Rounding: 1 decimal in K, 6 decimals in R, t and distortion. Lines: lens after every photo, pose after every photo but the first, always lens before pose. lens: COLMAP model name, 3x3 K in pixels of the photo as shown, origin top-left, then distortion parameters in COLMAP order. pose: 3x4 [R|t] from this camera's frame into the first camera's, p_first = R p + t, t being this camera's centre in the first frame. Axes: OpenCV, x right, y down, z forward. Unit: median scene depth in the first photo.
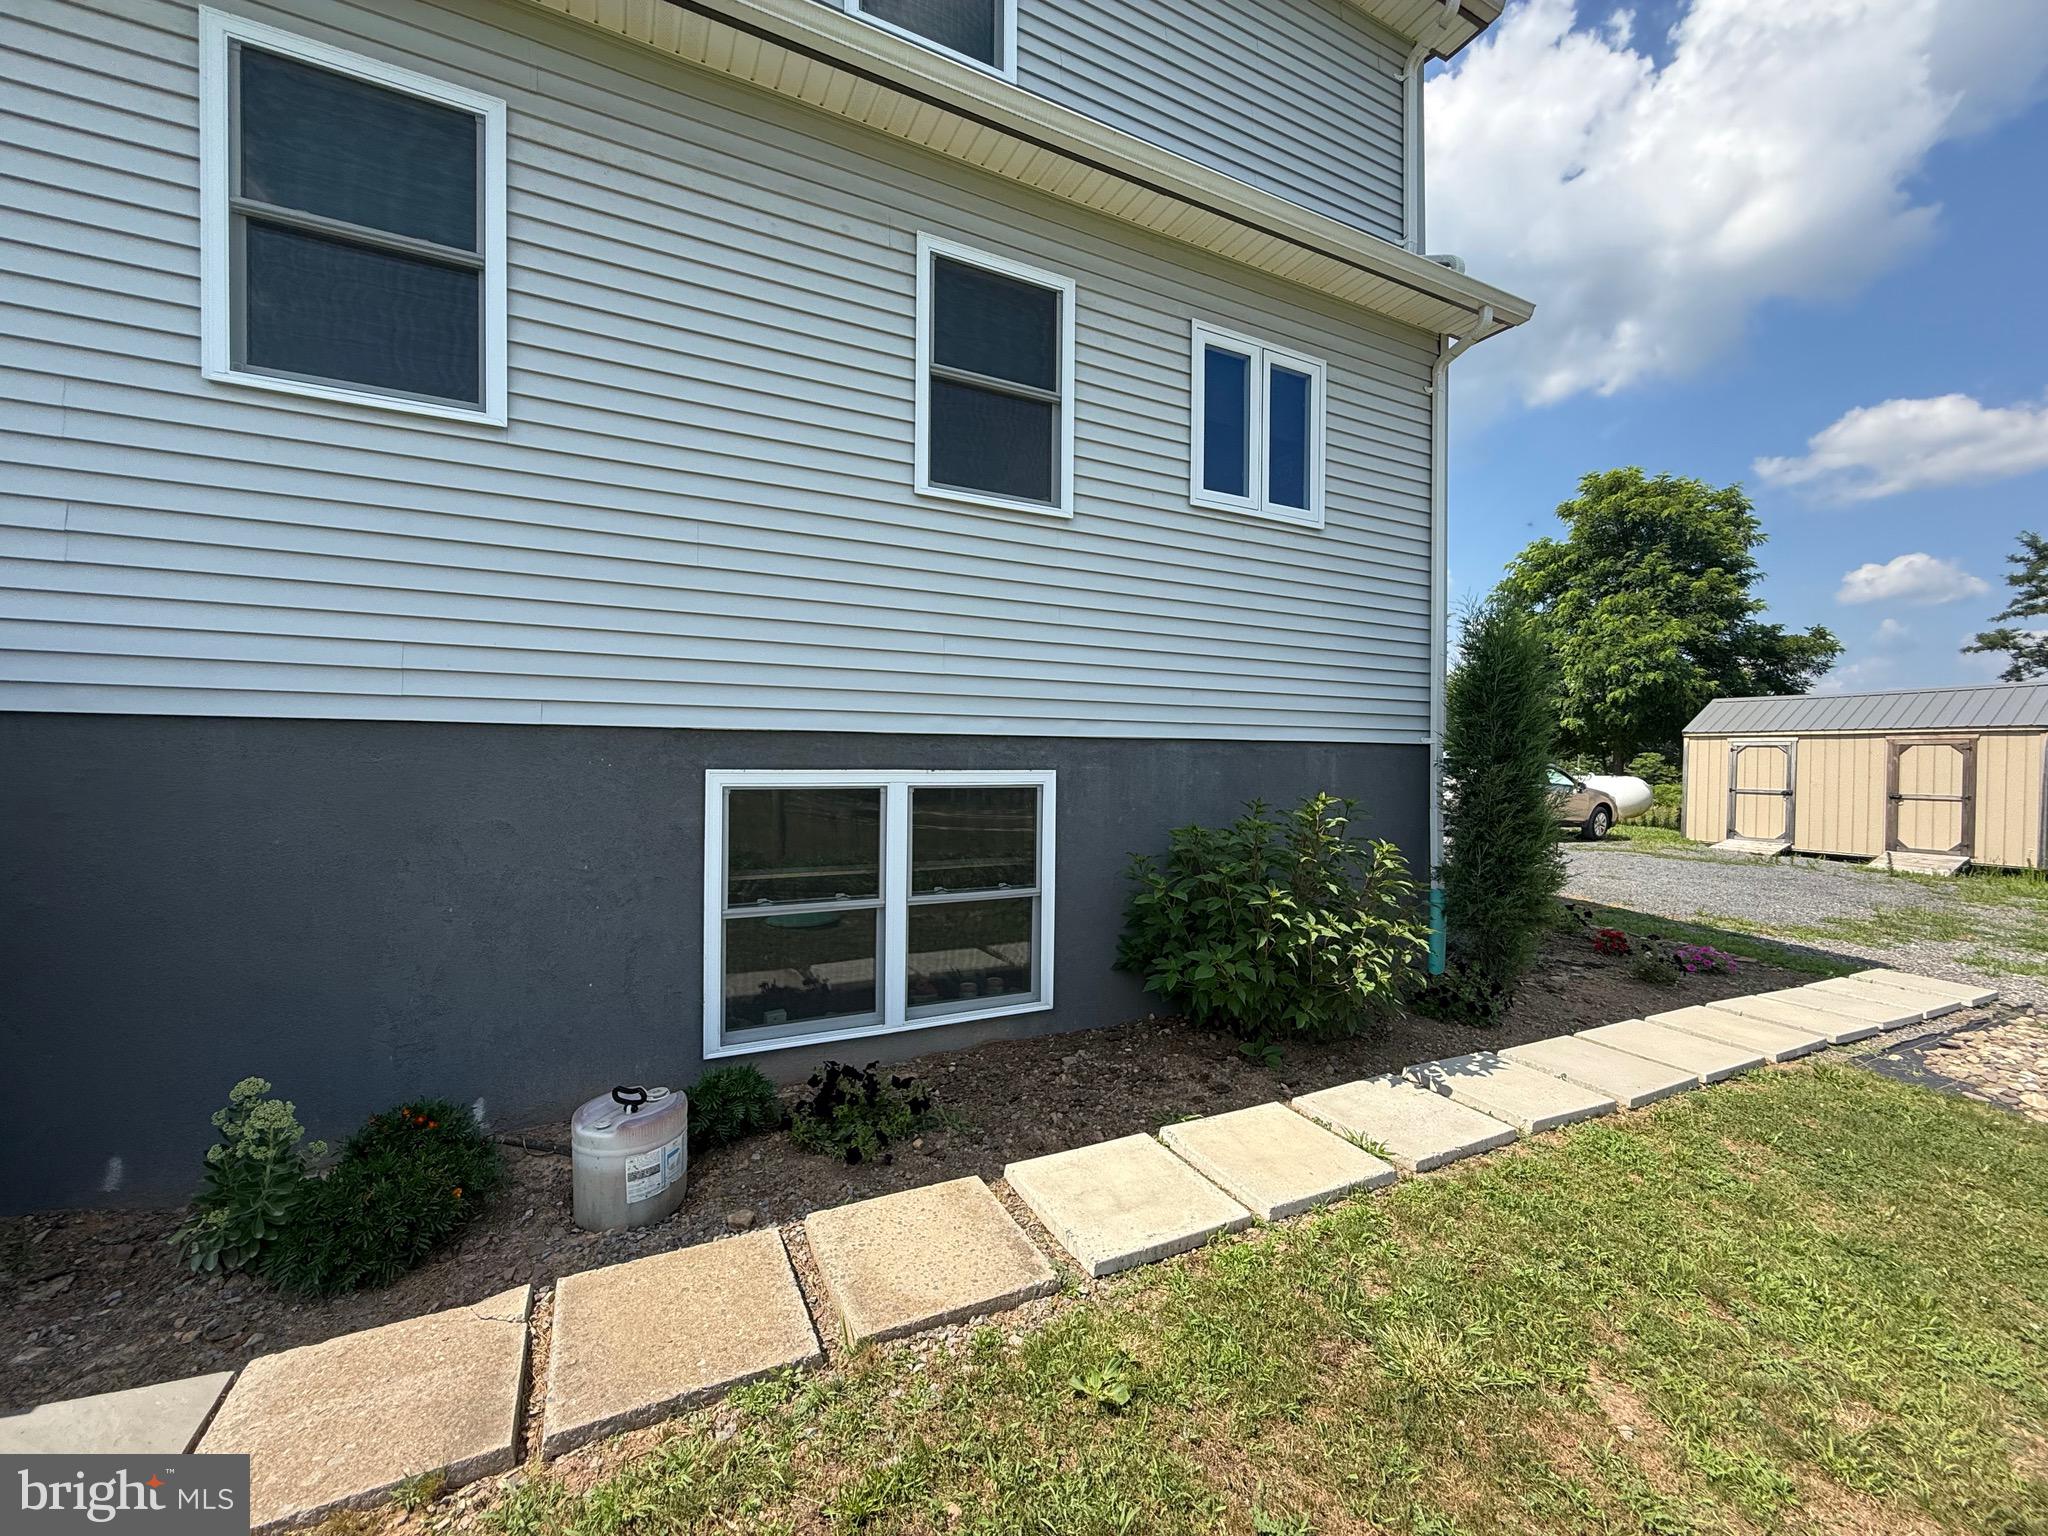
lens RADIAL K [[826.9, 0, 1016.2], [0, 826.9, 763.6], [0, 0, 1]] dist [0.000114, -0.000136]
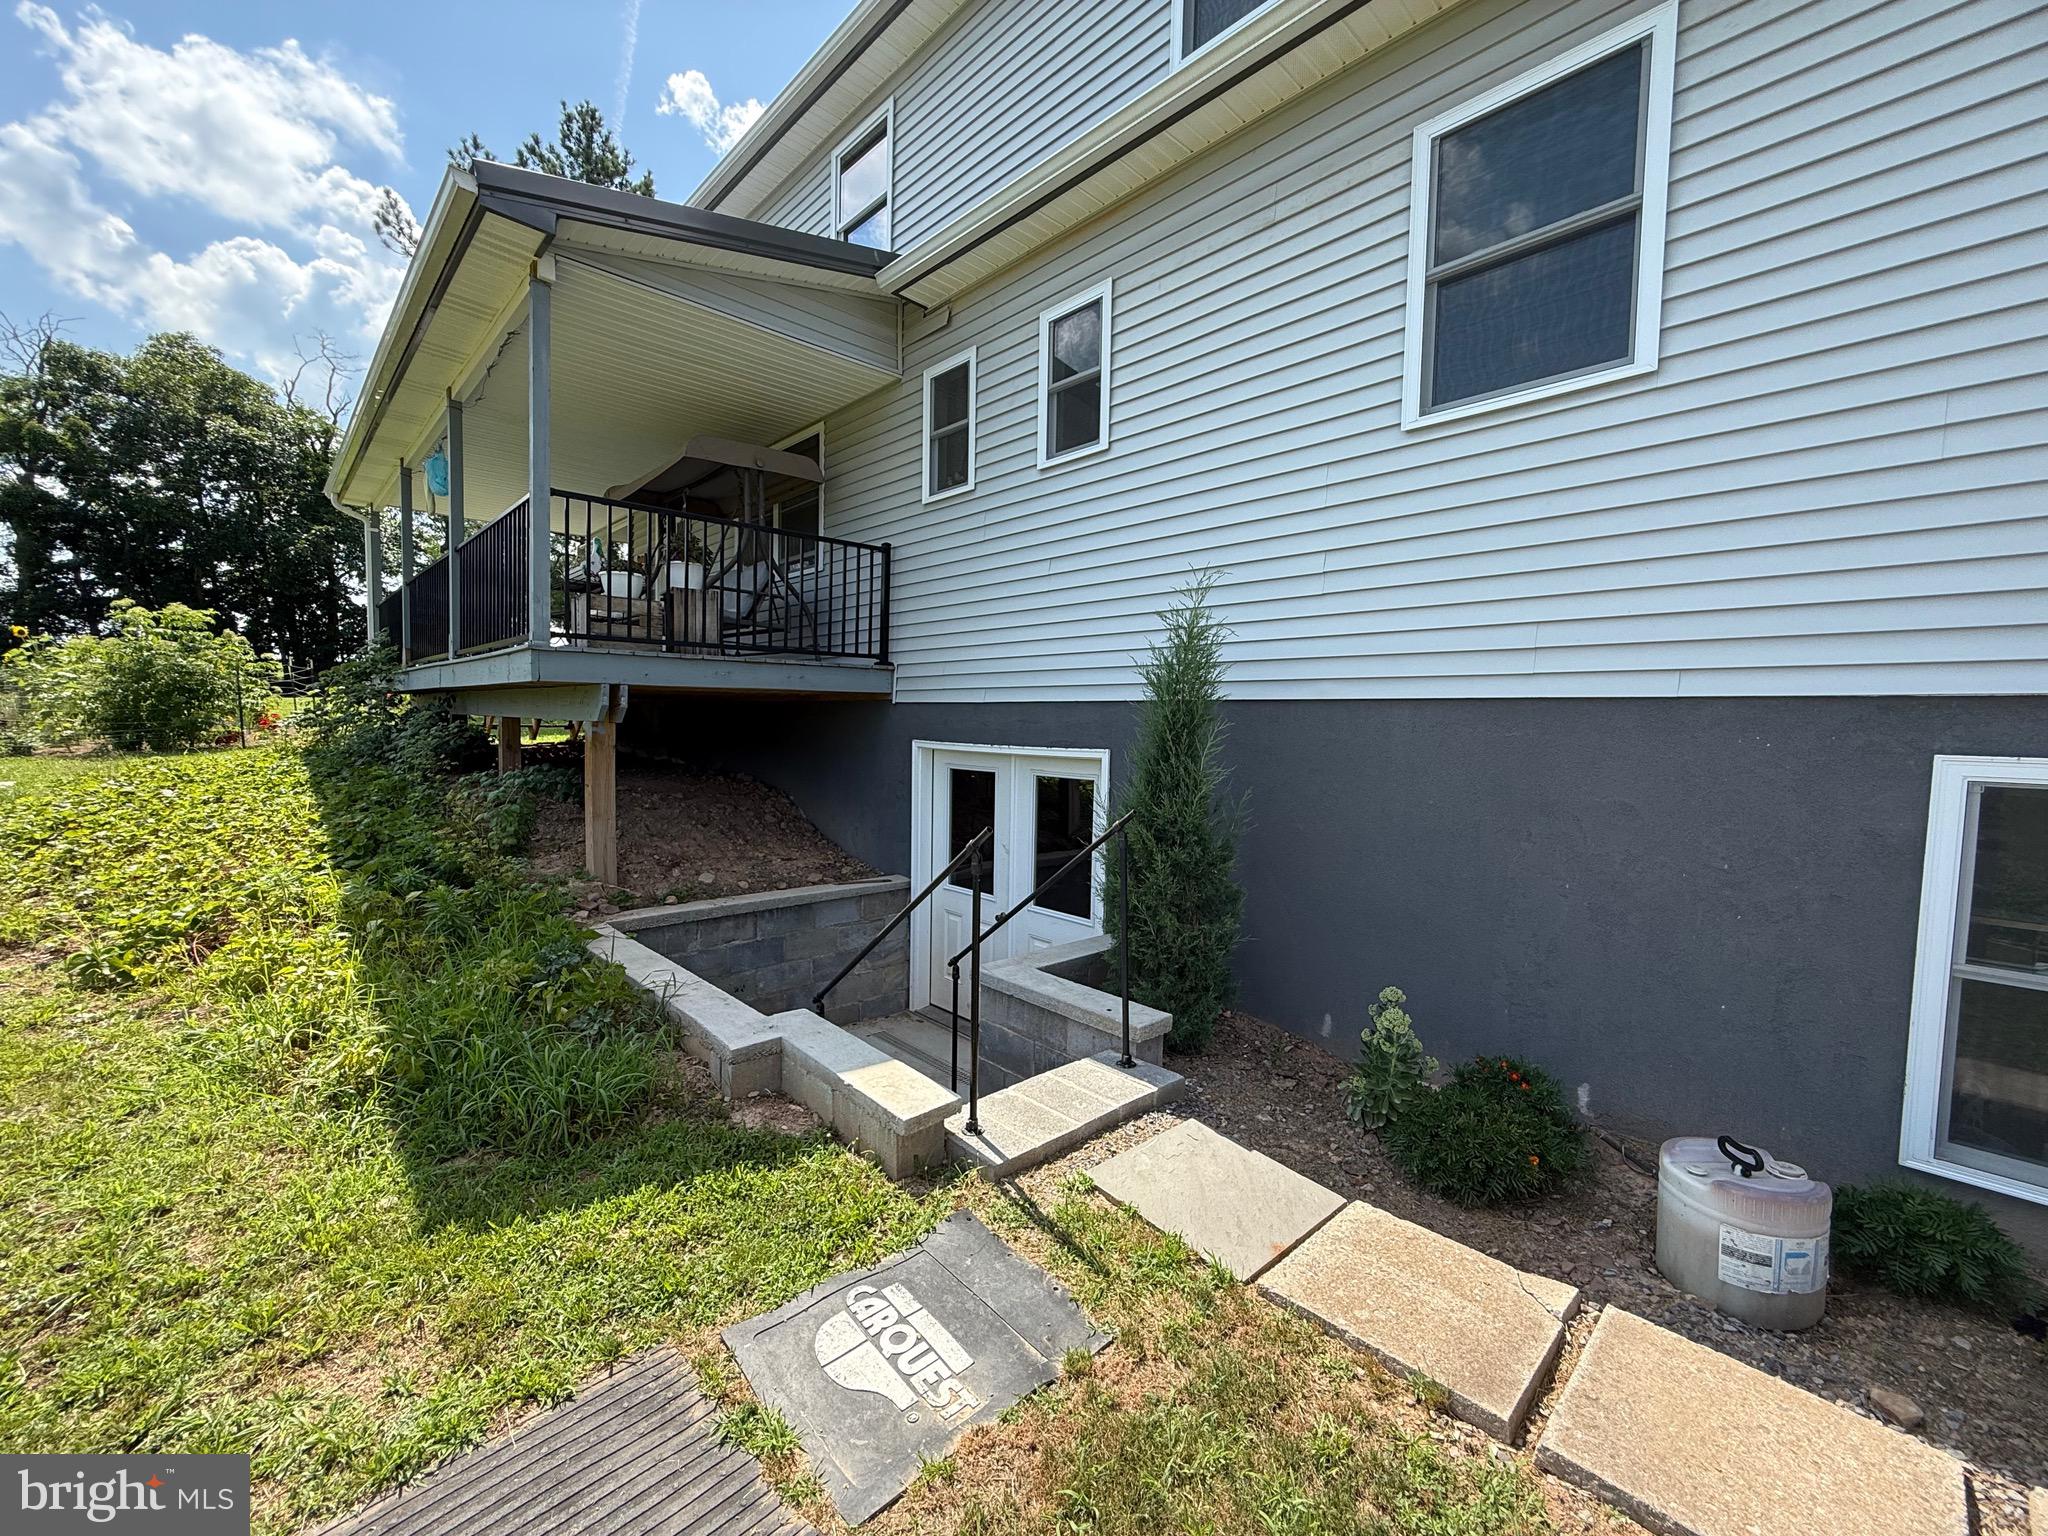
lens RADIAL K [[826.9, 0, 1024.0], [0, 826.9, 762.2], [0, 0, 1]] dist [0.000114, -0.000136]
pose [[0.279475, 0.044109, -0.959139, 0.097082], [-0.017612, 0.999012, 0.040811, -0.001952], [0.959991, 0.005487, 0.279976, 0.099464]]
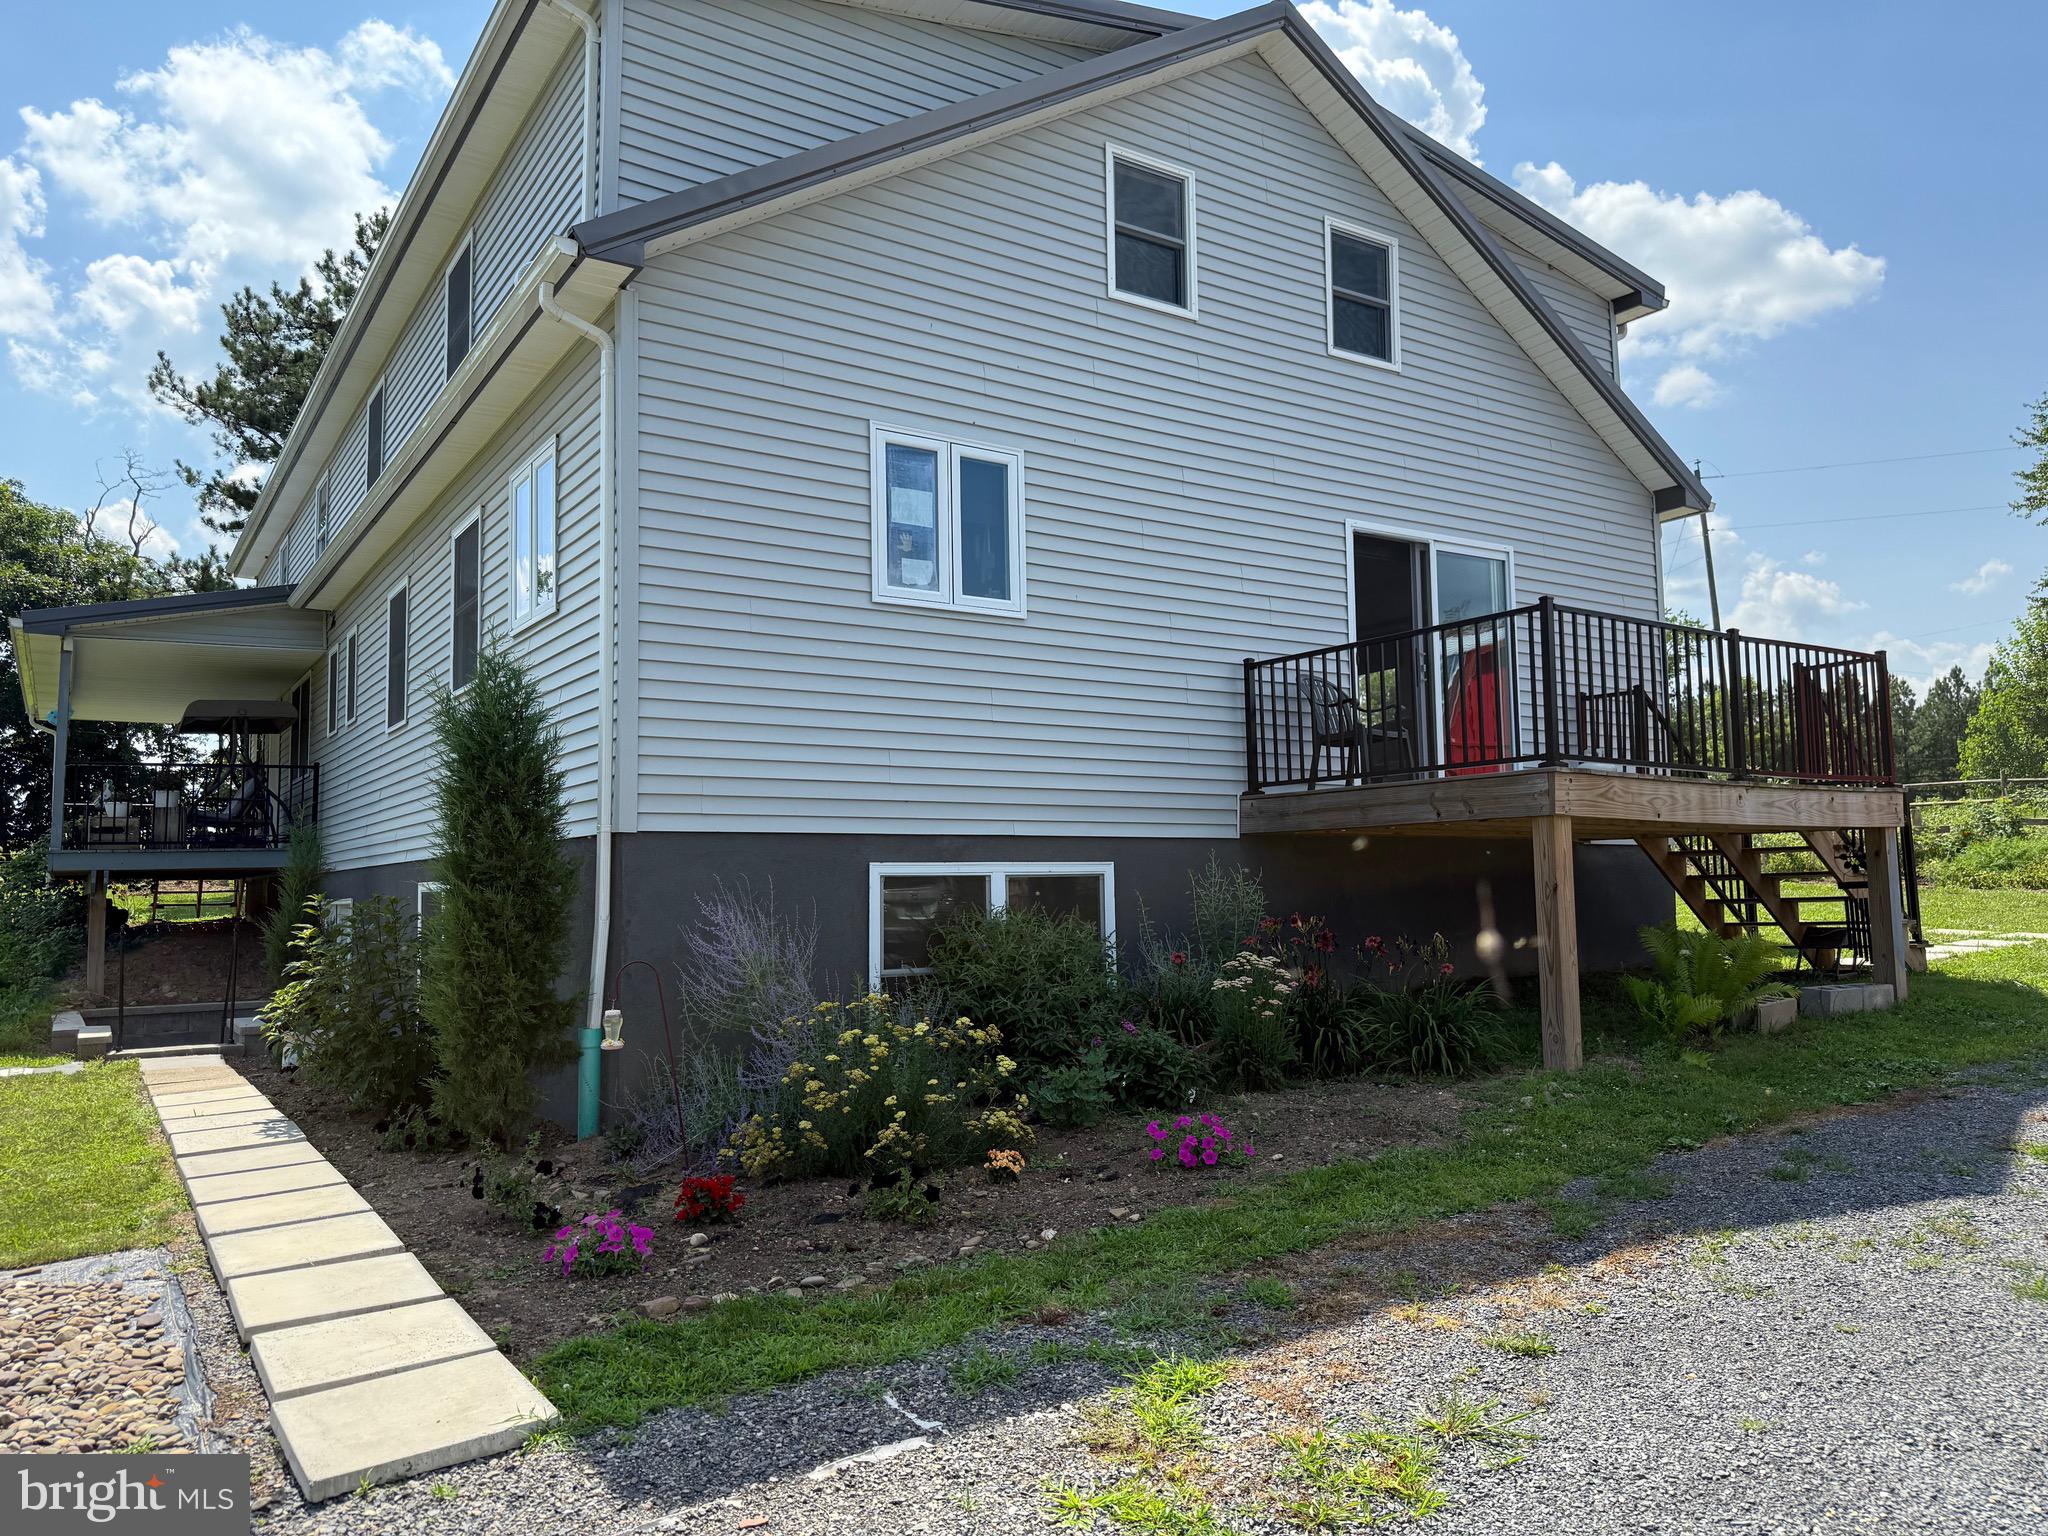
lens RADIAL K [[1440.1, 0, 1030.2], [0, 1440.1, 769.1], [0, 0, 1]] dist [0.040780, -0.058954]
pose [[0.113217, -0.096700, -0.988853, 0.399348], [0.010197, 0.995313, -0.096164, 0.005734], [0.993518, 0.000804, 0.113672, 0.300606]]
